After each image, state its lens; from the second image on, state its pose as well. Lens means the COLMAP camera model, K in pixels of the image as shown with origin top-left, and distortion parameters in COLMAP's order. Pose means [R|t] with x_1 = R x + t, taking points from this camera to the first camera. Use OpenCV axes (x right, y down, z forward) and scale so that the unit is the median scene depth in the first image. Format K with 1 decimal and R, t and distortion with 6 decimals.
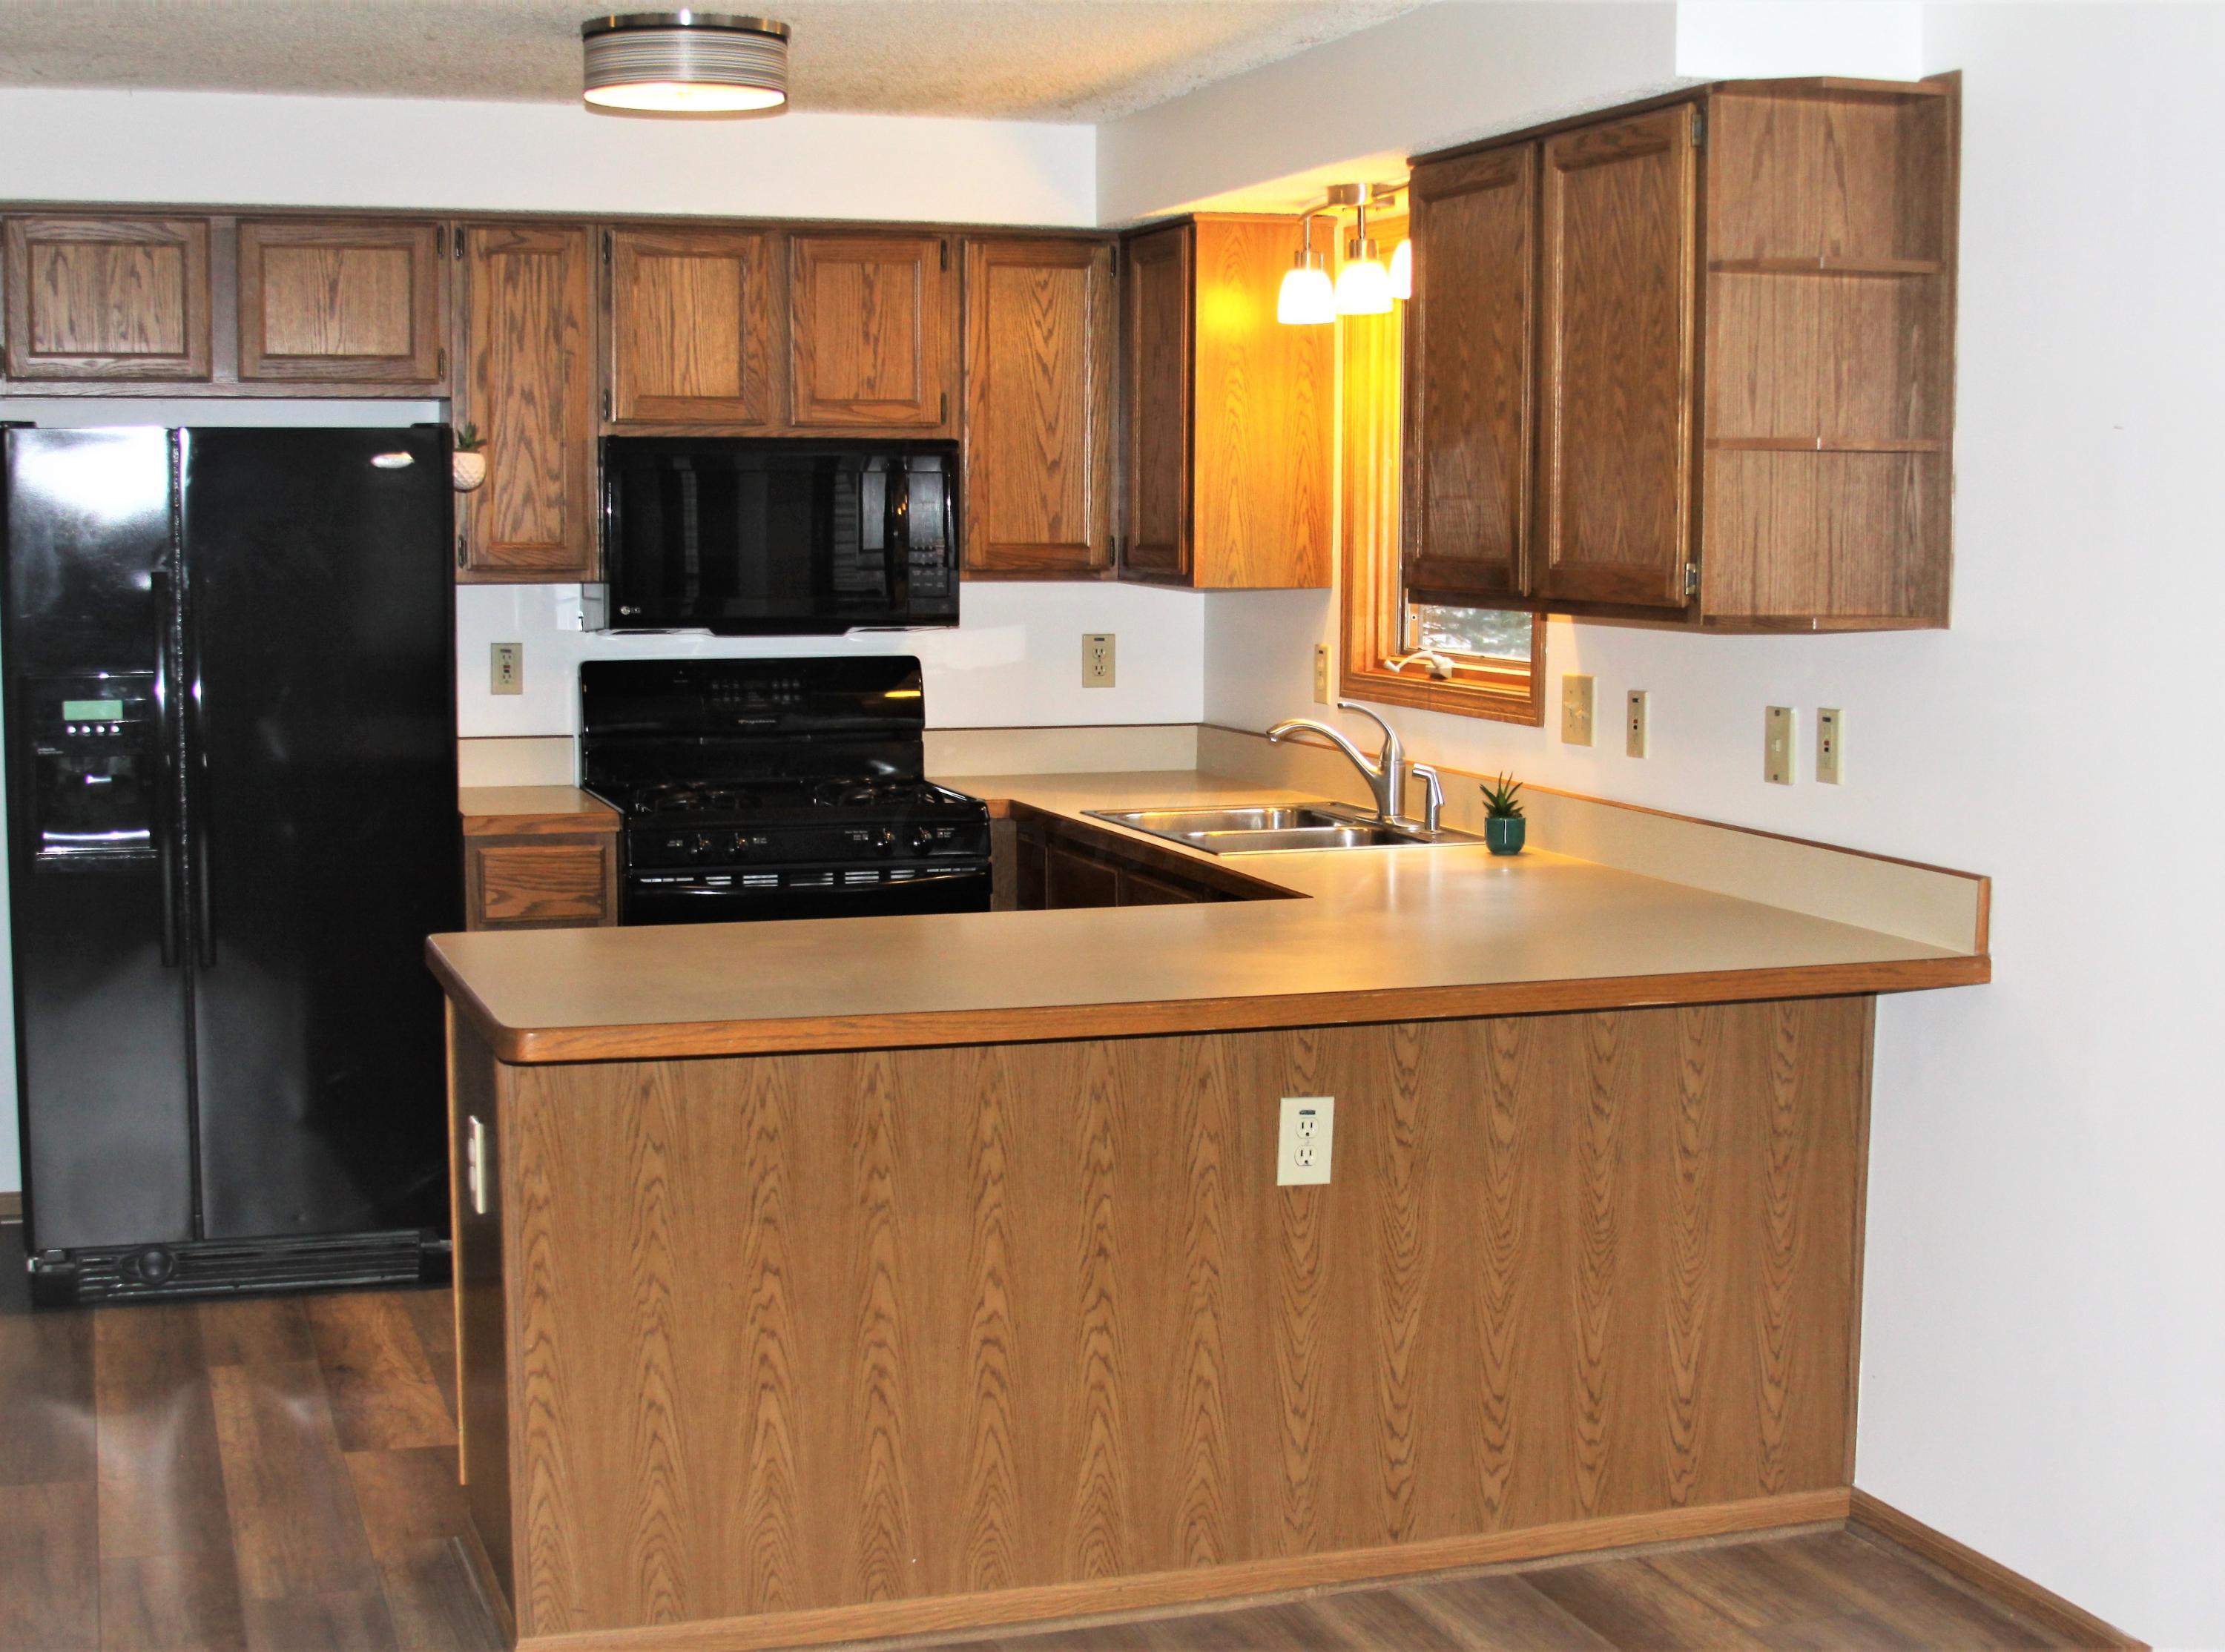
lens RADIAL K [[3206.3, 0, 1118.7], [0, 3206.3, 885.6], [0, 0, 1]] dist [-0.159752, 0.069610]
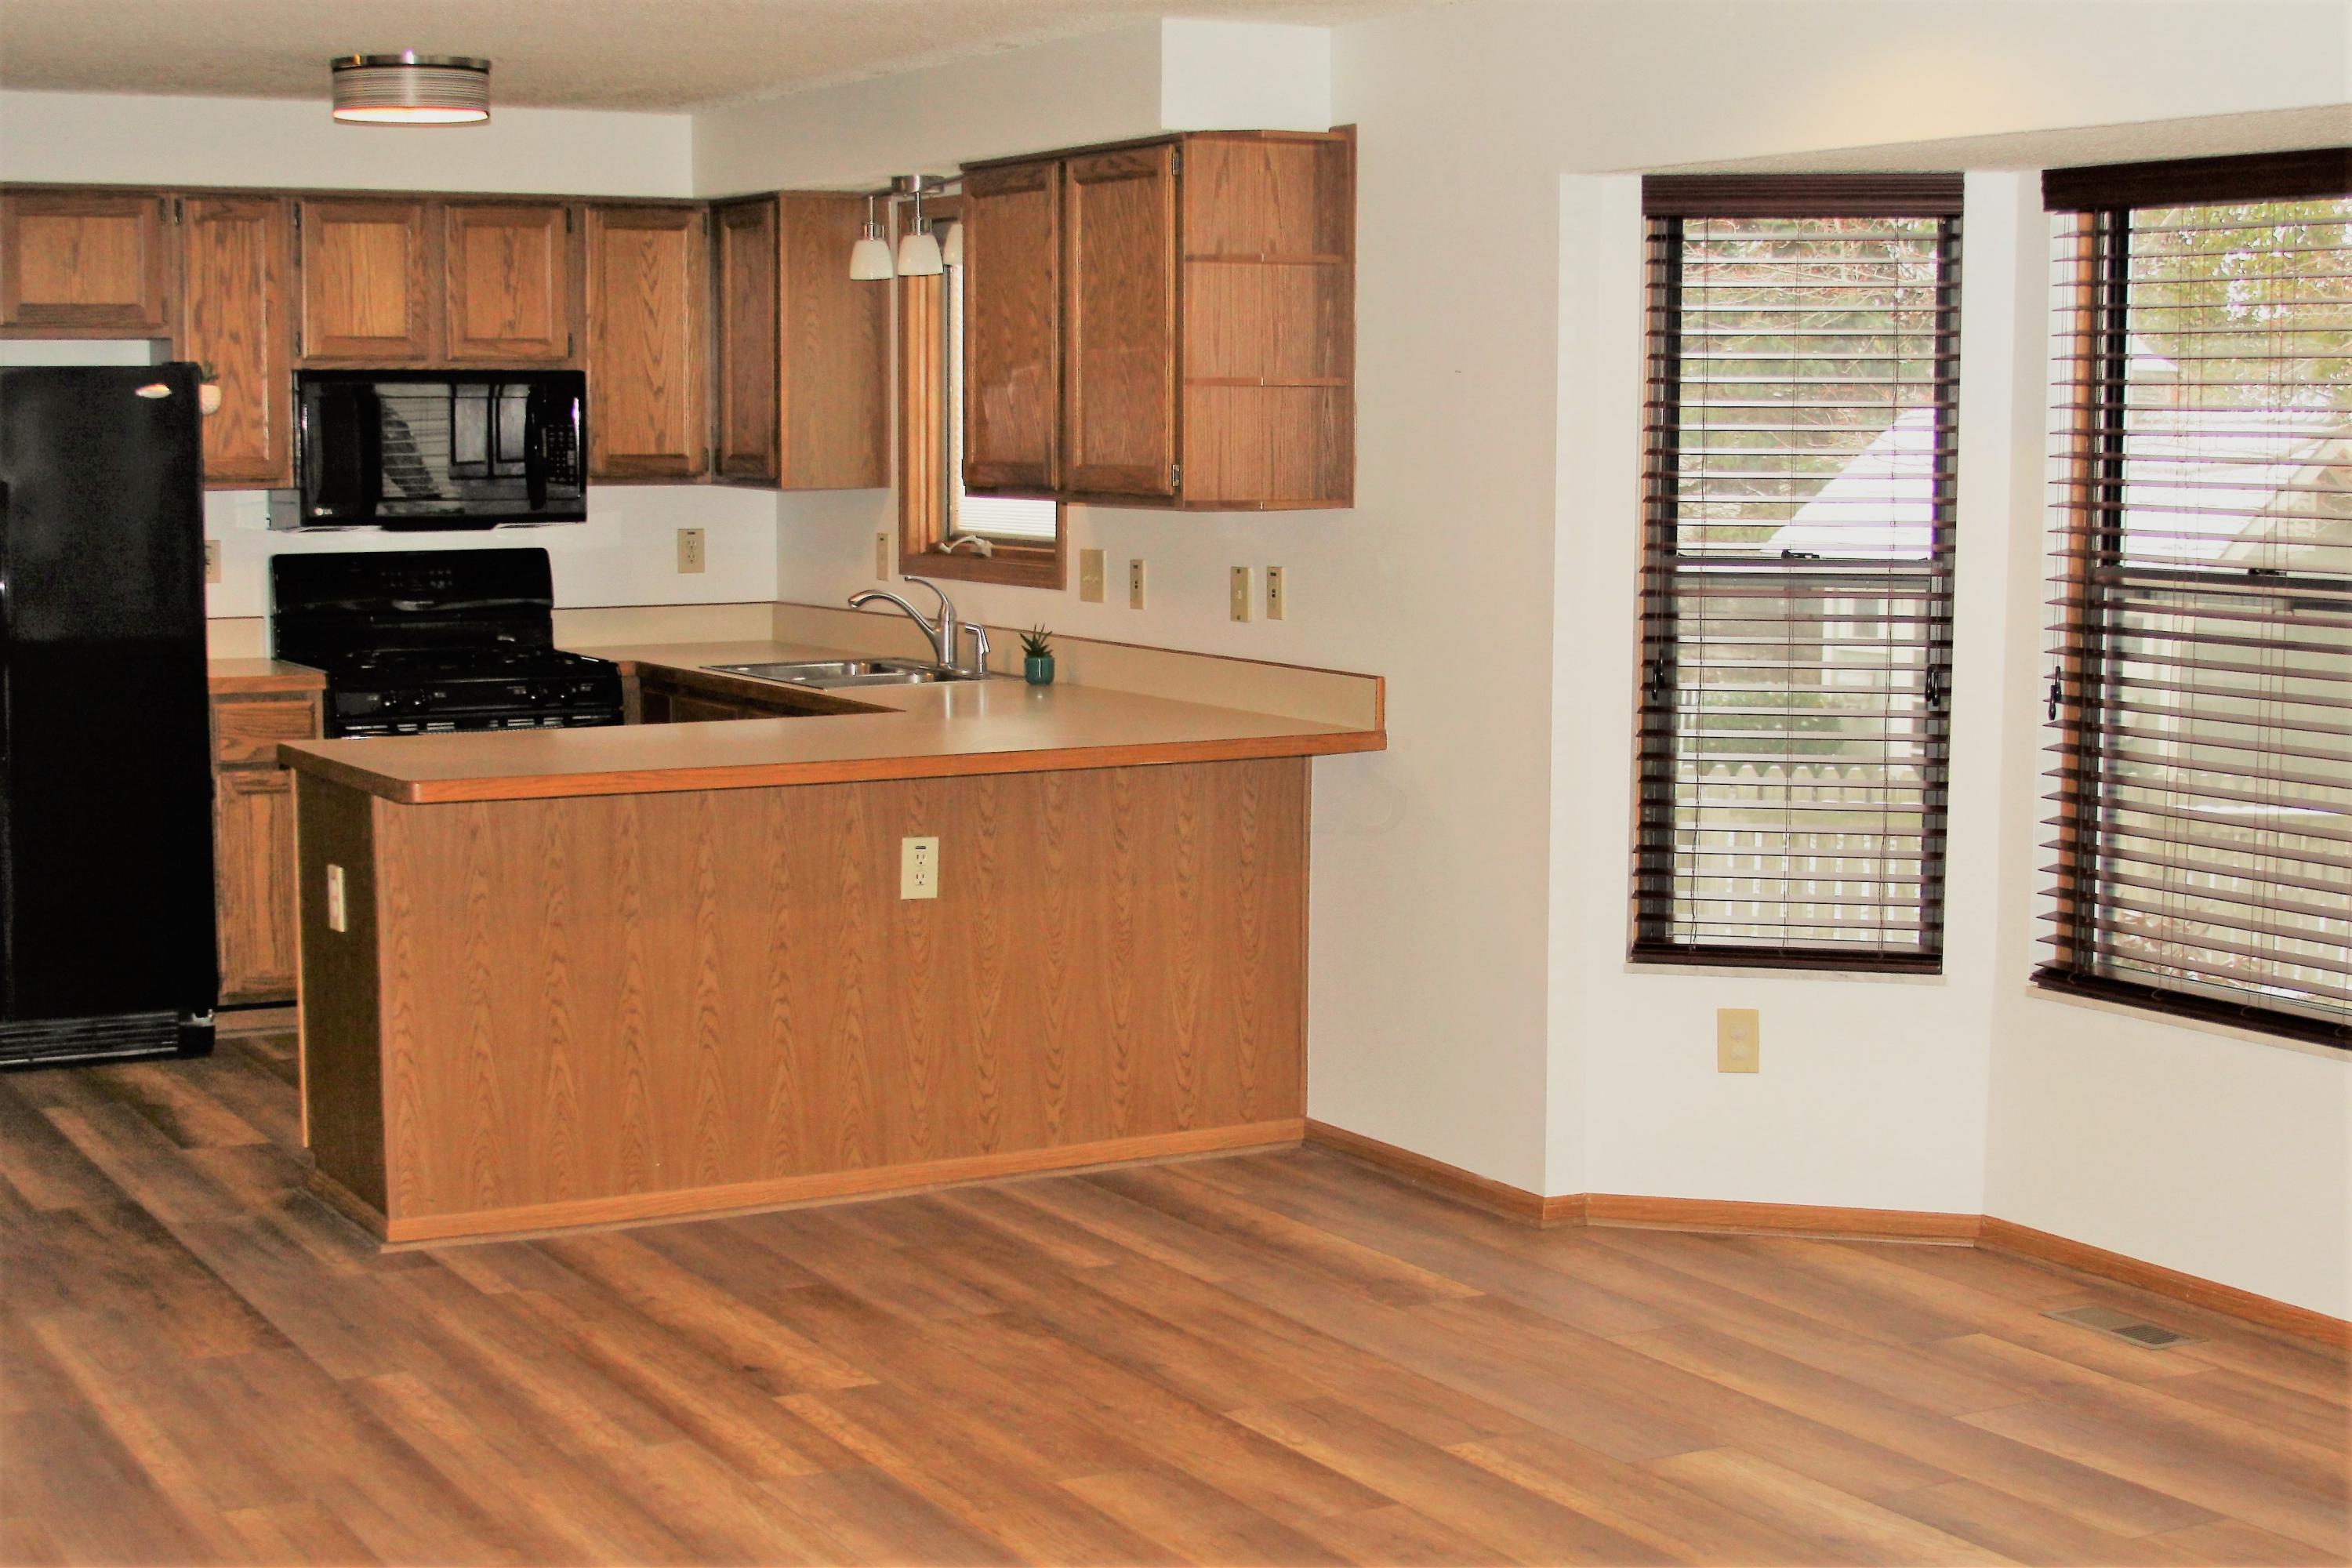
lens RADIAL K [[3427.0, 0, 1176.0], [0, 3427.0, 784.0], [0, 0, 1]] dist [-0.170283, 0.093803]
pose [[0.983918, -0.020885, 0.177394, -0.094649], [0.022549, 0.999719, -0.007371, 0.052812], [-0.177190, 0.011252, 0.984112, -0.504717]]
